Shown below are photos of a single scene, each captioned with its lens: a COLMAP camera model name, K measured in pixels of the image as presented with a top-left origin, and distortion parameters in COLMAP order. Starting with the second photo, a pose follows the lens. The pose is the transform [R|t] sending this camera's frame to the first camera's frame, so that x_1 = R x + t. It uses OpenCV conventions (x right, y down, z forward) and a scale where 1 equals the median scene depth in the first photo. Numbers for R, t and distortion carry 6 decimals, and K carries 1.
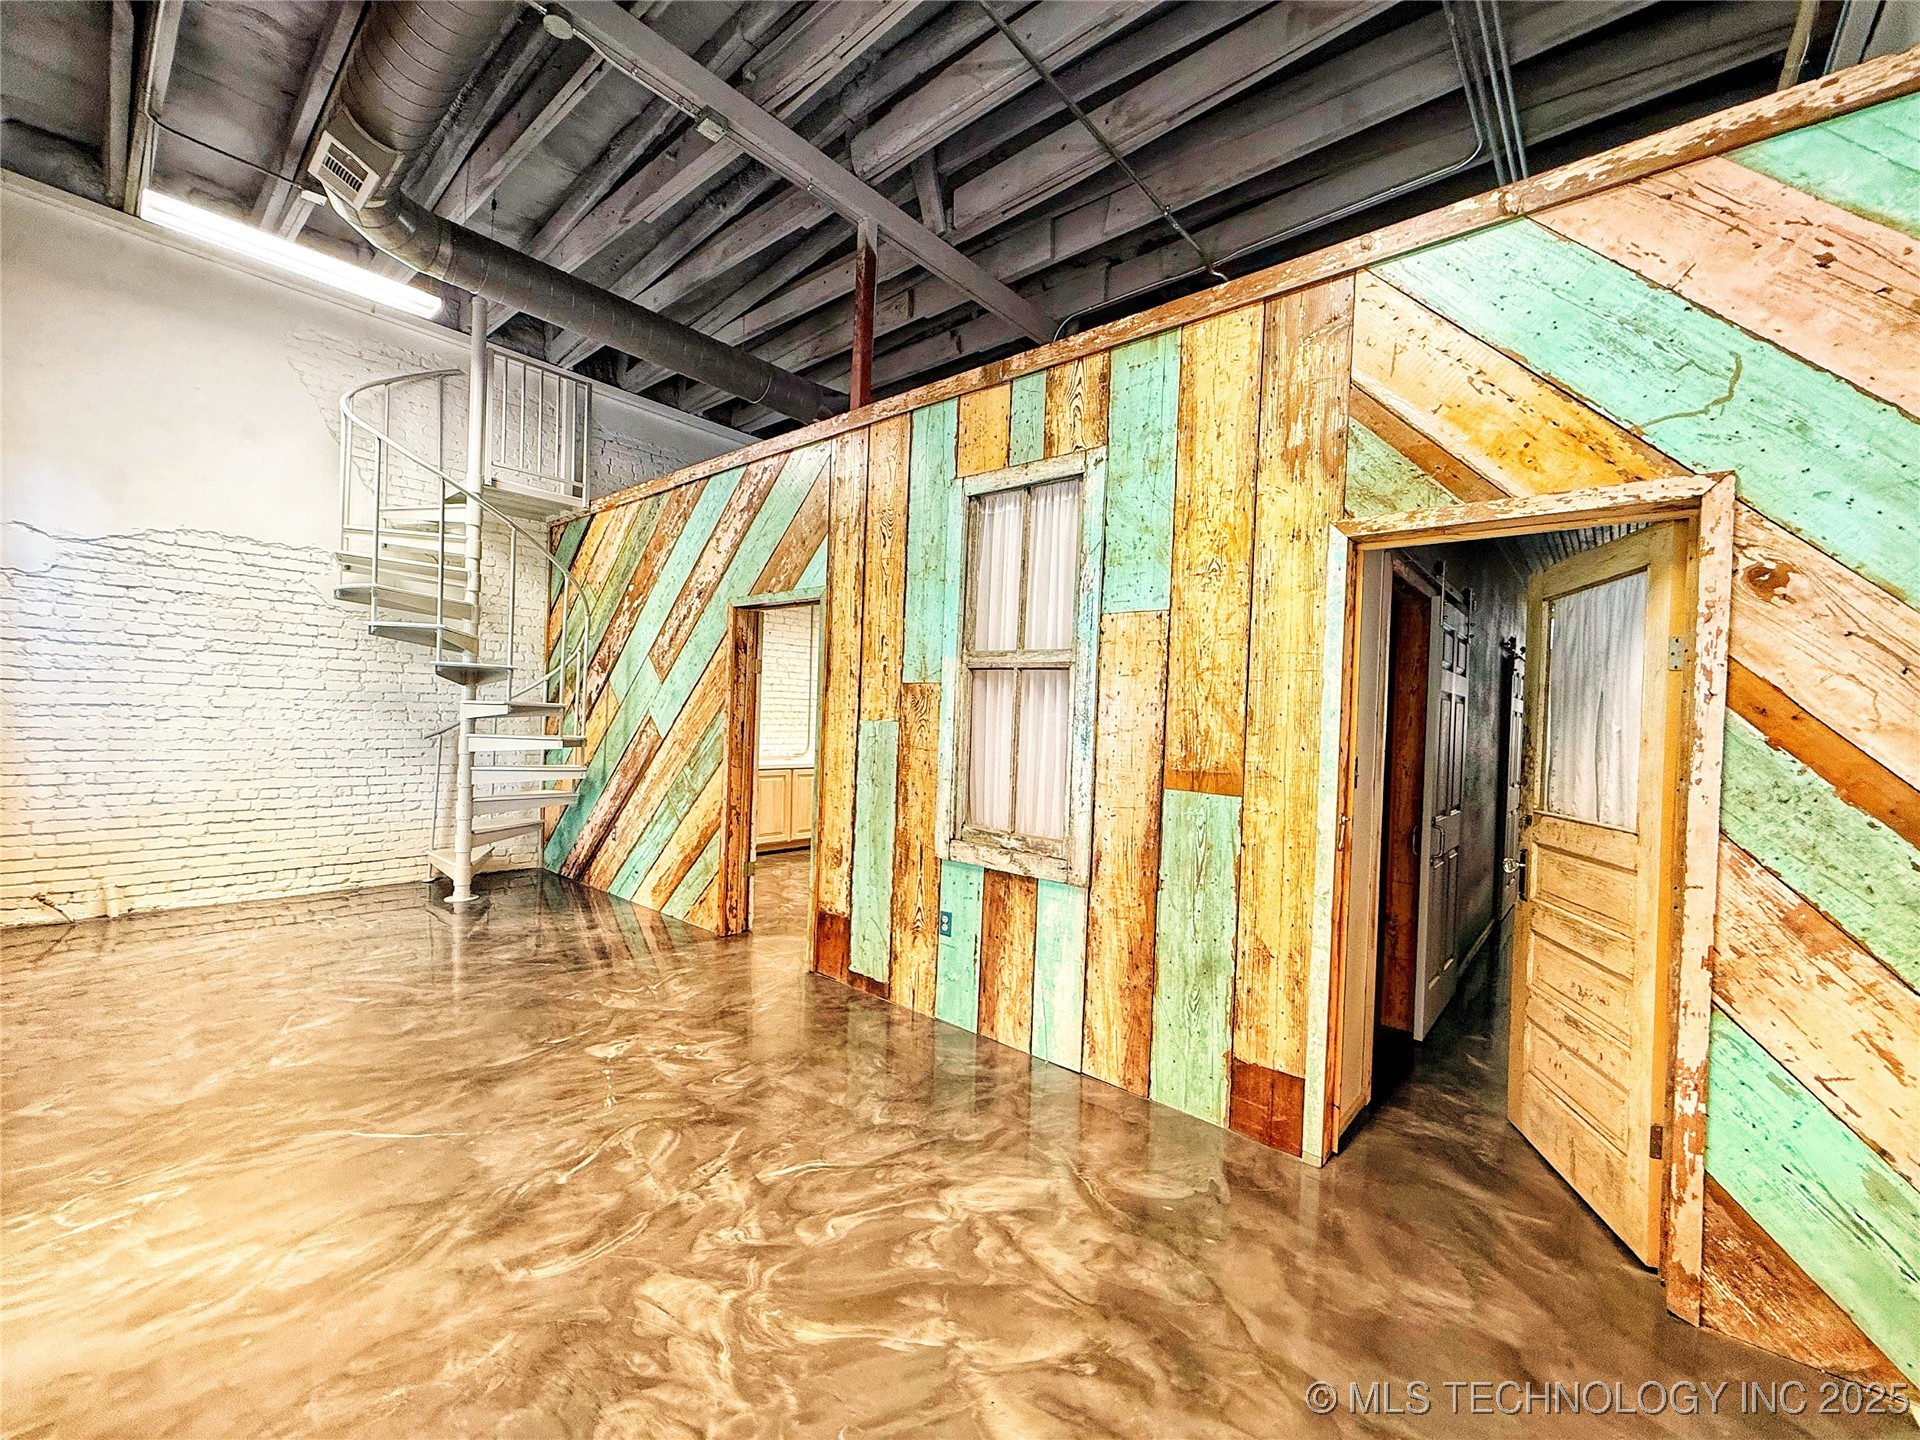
lens RADIAL K [[766.8, 0, 964.4], [0, 766.8, 724.1], [0, 0, 1]] dist [-0.000699, 0.000001]
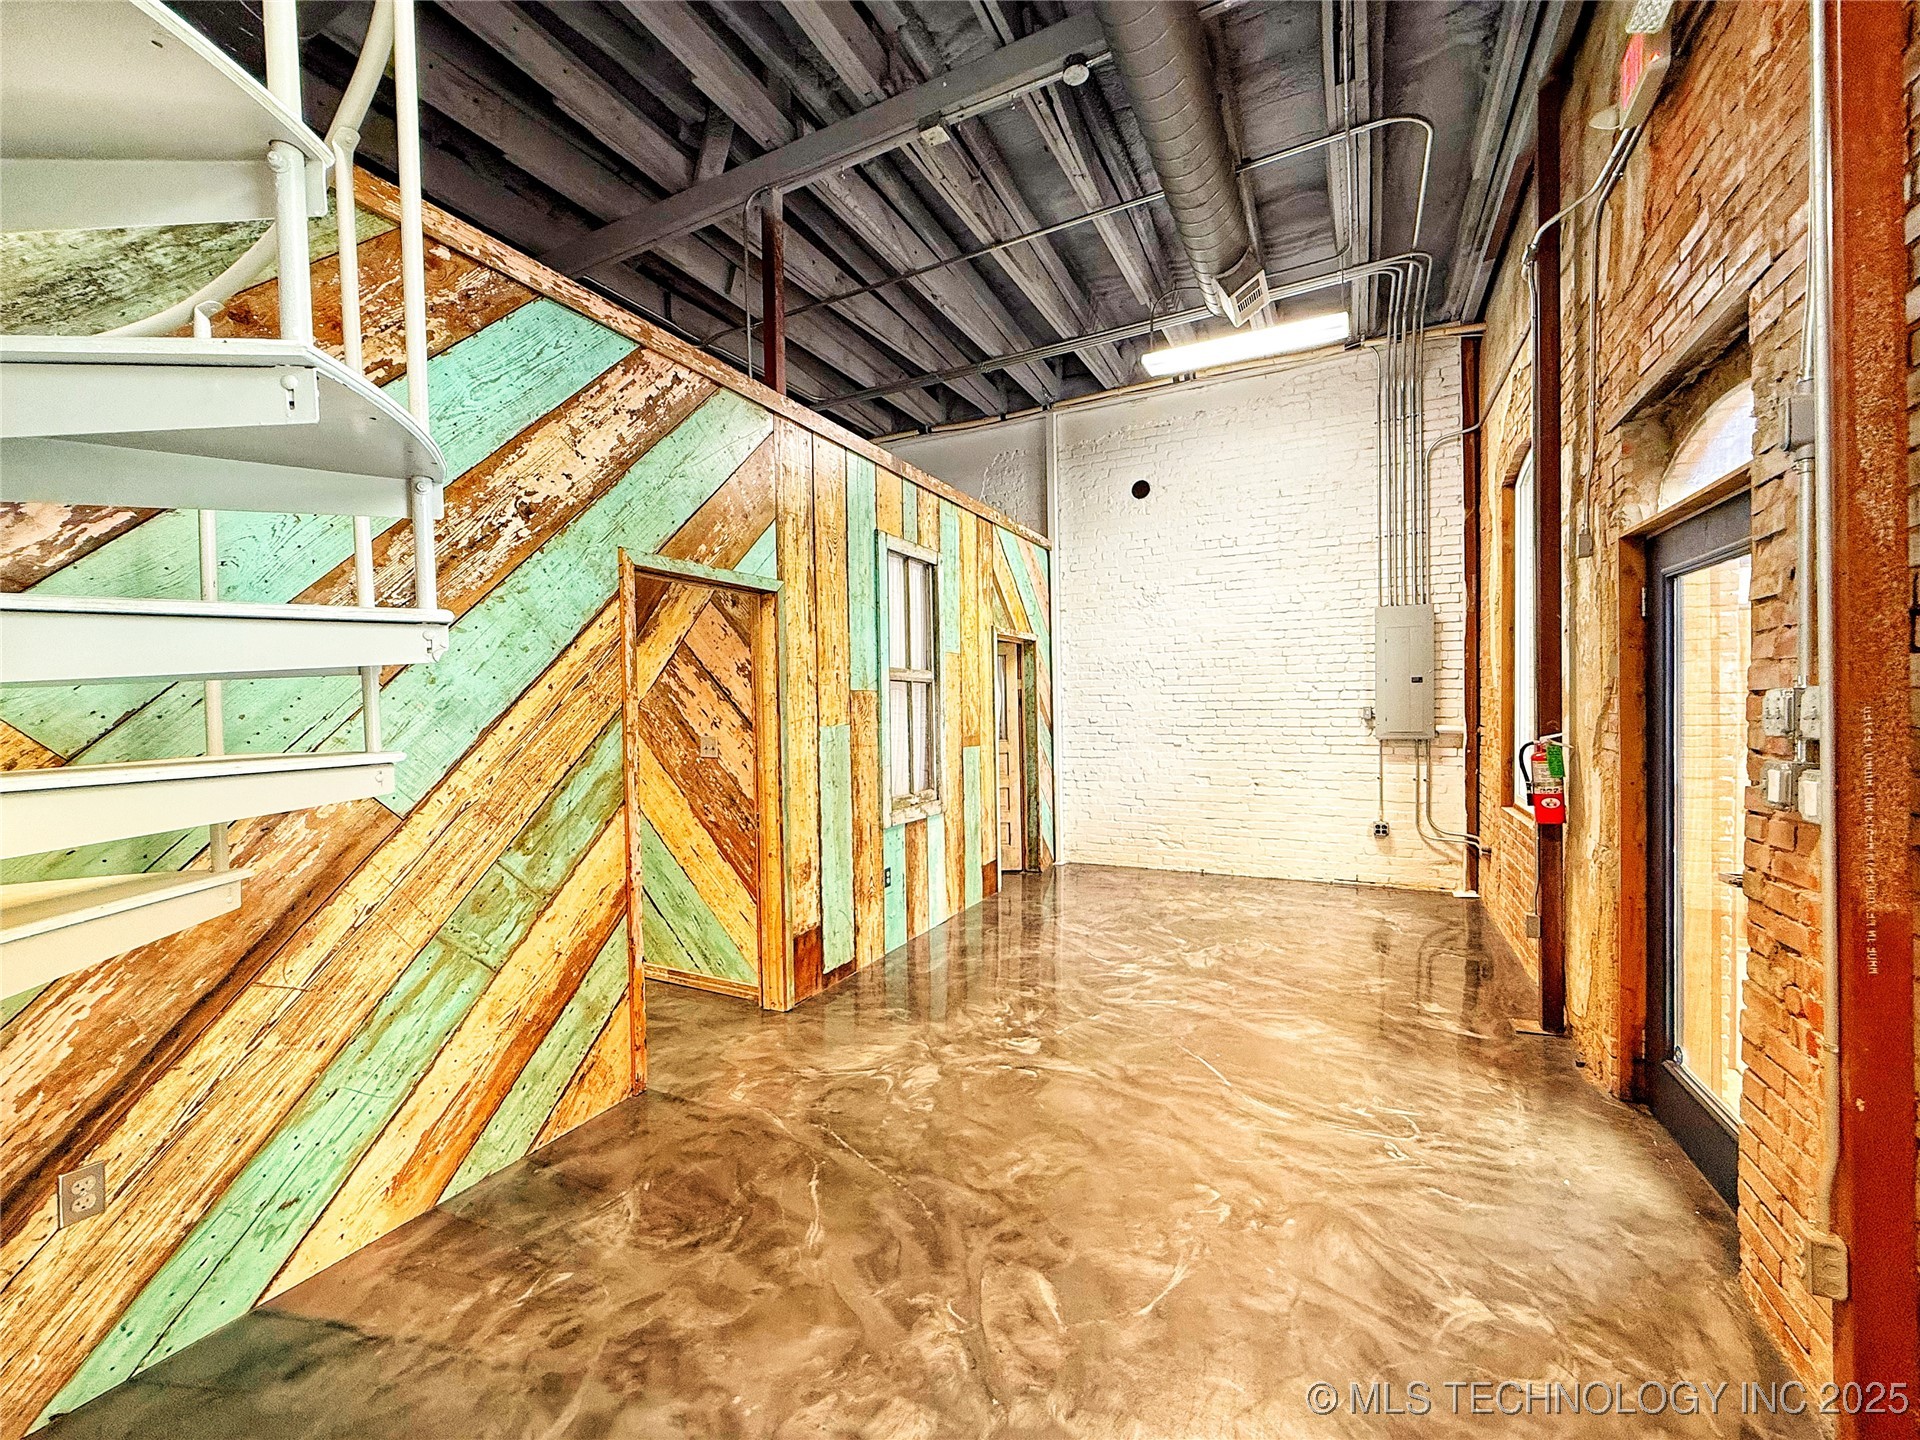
lens RADIAL K [[766.8, 0, 956.6], [0, 766.8, 717.8], [0, 0, 1]] dist [-0.000699, 0.000001]
pose [[-0.236762, -0.051506, 0.970202, -1.151480], [0.014213, 0.998303, 0.056466, -0.070823], [-0.971464, 0.027159, -0.235628, 1.057853]]
